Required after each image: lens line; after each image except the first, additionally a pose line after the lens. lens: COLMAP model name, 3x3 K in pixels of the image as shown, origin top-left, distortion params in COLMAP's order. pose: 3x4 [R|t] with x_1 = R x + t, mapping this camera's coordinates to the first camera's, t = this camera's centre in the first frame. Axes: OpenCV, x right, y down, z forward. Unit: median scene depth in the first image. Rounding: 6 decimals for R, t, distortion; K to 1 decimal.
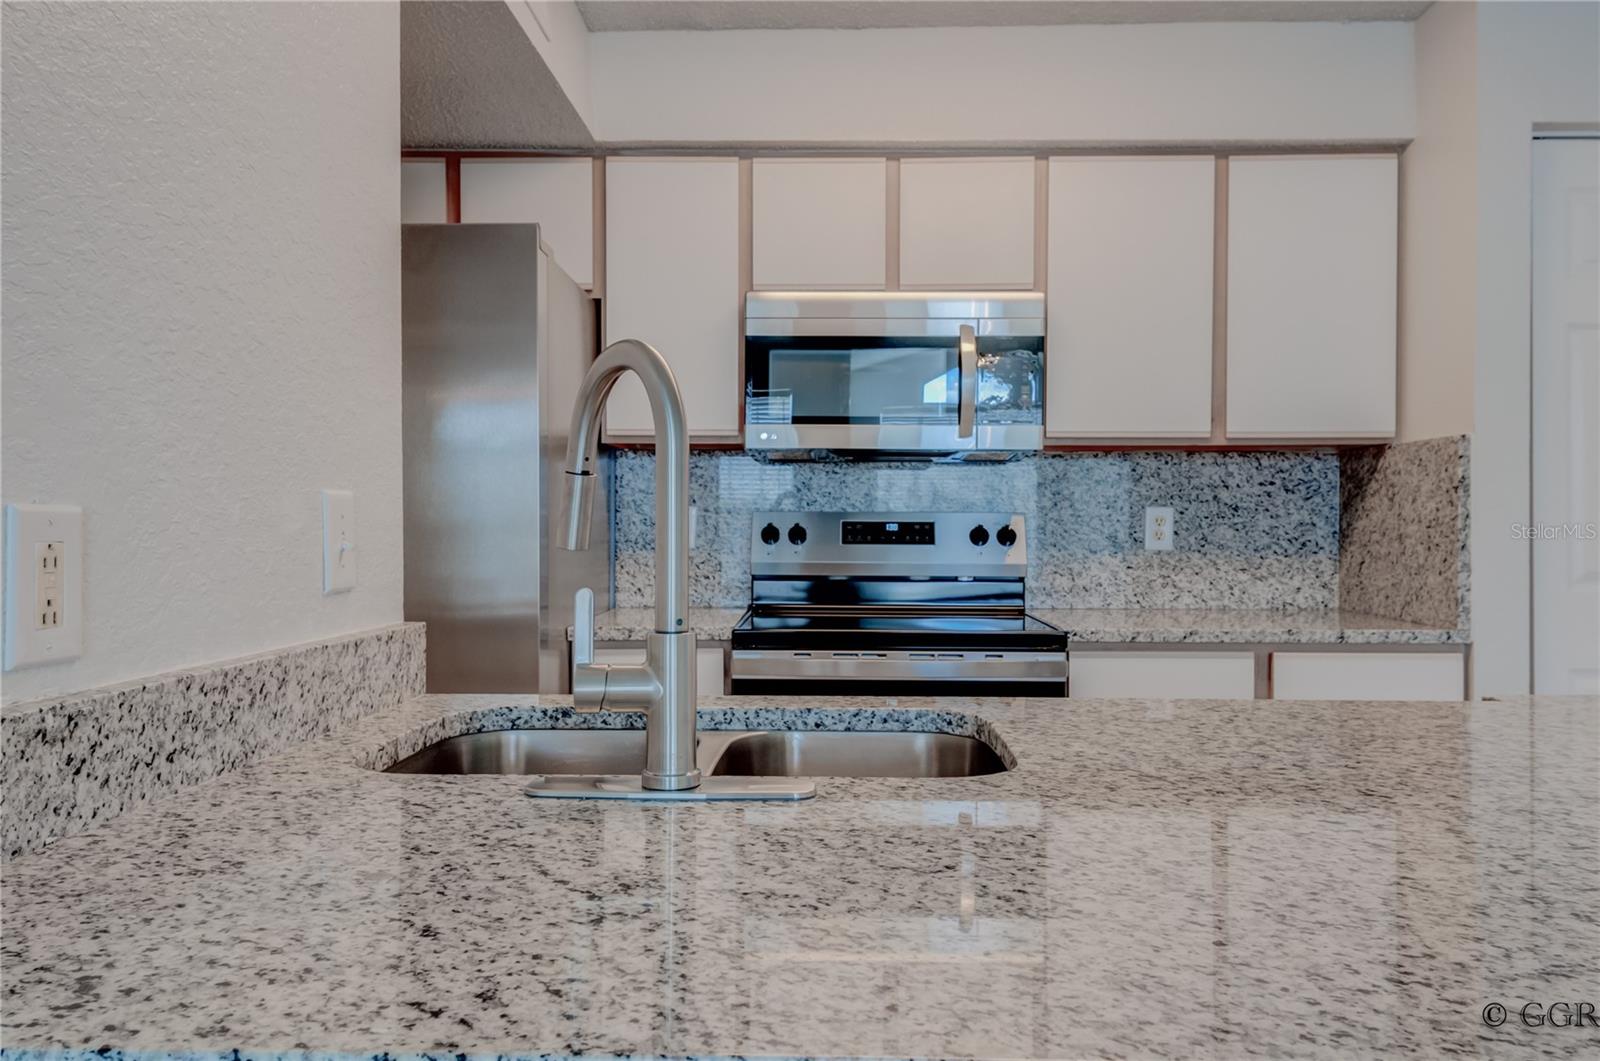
lens RADIAL K [[1116.1, 0, 815.1], [0, 1116.1, 522.9], [0, 0, 1]] dist [0.055957, -0.049360]
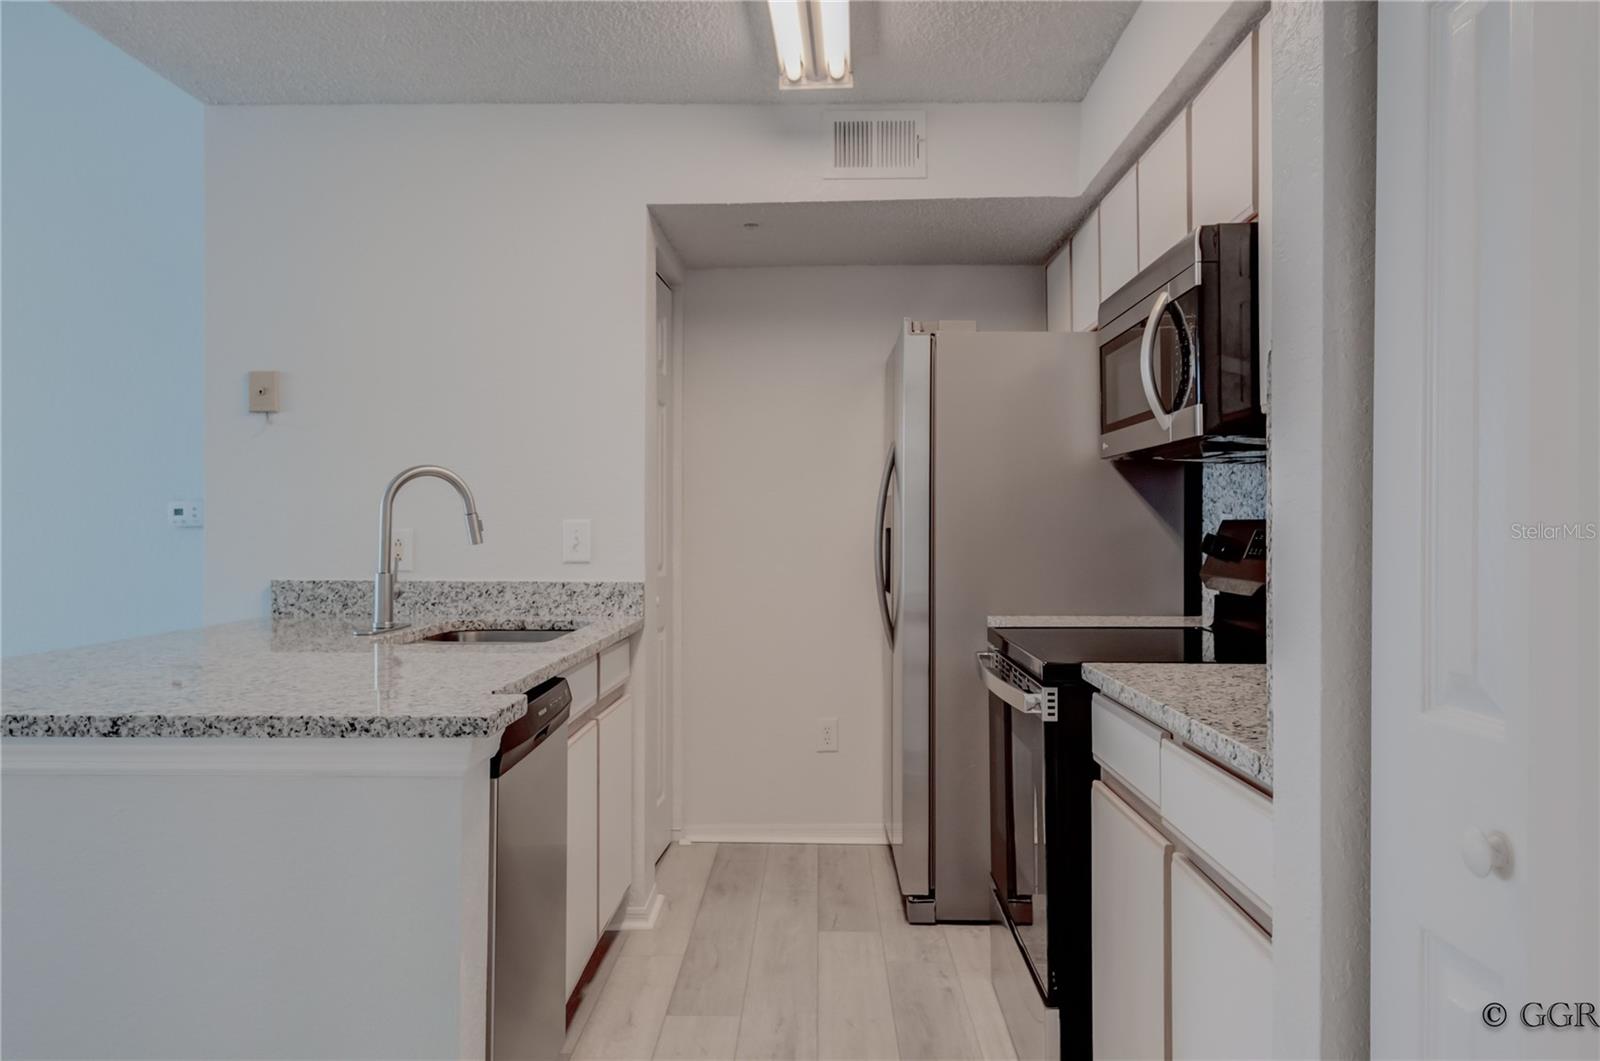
lens RADIAL K [[1116.1, 0, 799.2], [0, 1116.1, 519.1], [0, 0, 1]] dist [0.055957, -0.049360]
pose [[-0.001772, -0.010419, -0.999944, 0.928135], [0.002430, 0.999943, -0.010424, -0.002098], [0.999995, -0.002448, -0.001747, 0.707671]]
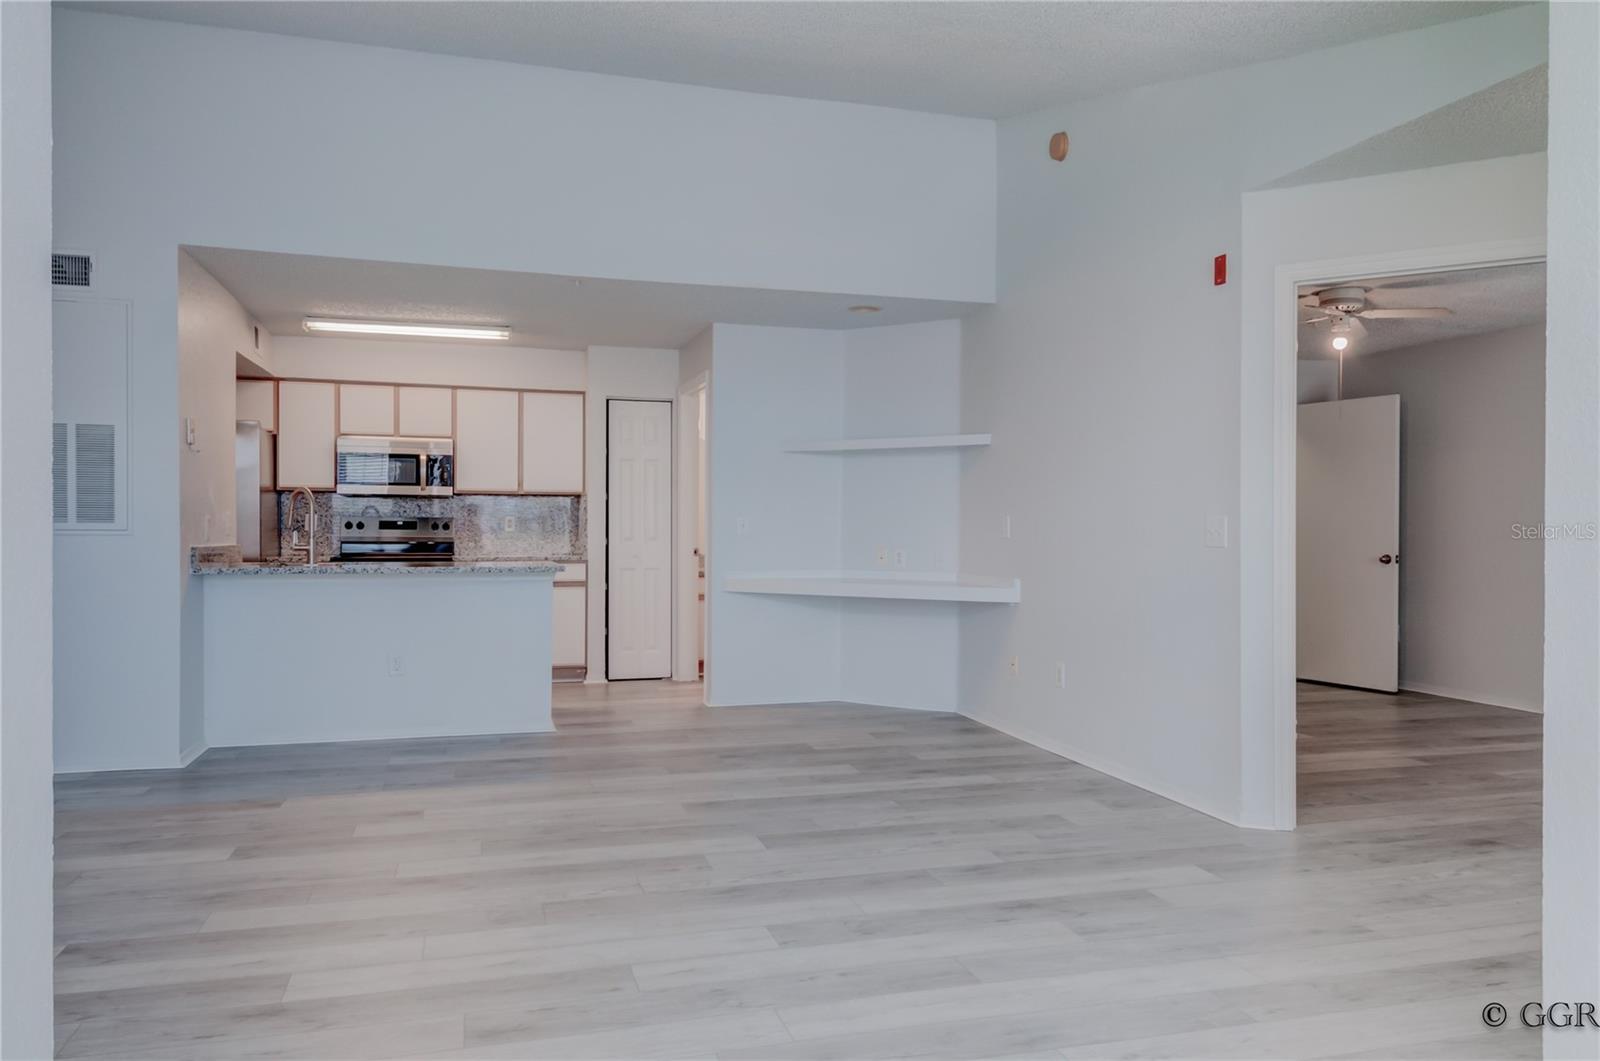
lens RADIAL K [[1116.1, 0, 804.6], [0, 1116.1, 535.0], [0, 0, 1]] dist [0.055957, -0.049360]
pose [[0.954984, 0.000433, 0.296658, 0.206948], [-0.003008, 0.999962, 0.008223, 0.008199], [-0.296643, -0.008745, 0.954948, -1.899786]]
